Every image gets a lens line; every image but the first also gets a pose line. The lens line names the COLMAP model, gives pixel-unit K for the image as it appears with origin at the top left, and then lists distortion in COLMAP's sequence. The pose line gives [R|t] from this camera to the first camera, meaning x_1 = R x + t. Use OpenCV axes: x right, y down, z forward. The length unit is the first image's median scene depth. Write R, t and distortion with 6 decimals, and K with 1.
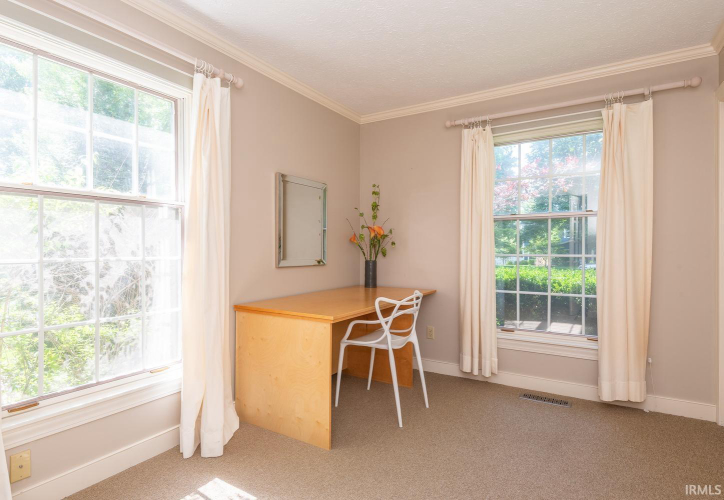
lens RADIAL K [[398.2, 0, 359.8], [0, 398.2, 250.5], [0, 0, 1]] dist [0.014412, -0.003708]
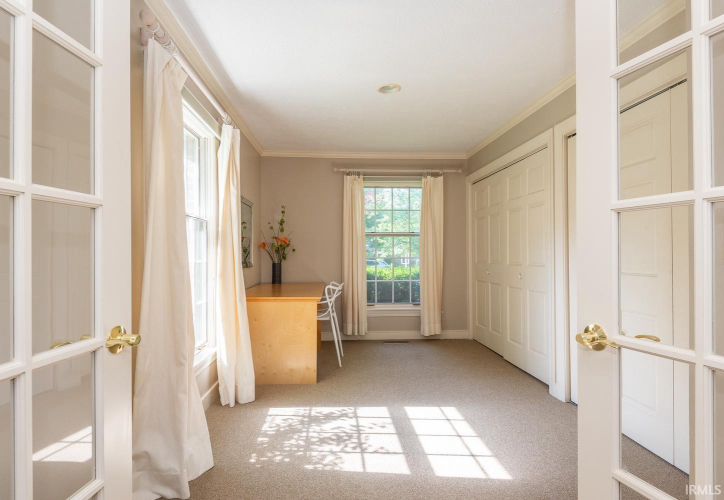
lens RADIAL K [[398.2, 0, 362.3], [0, 398.2, 248.2], [0, 0, 1]] dist [0.014412, -0.003708]
pose [[0.799346, 0.008707, 0.600807, -0.621646], [0.004737, 0.999773, -0.020791, 0.005596], [-0.600852, 0.019465, 0.799123, -0.252164]]
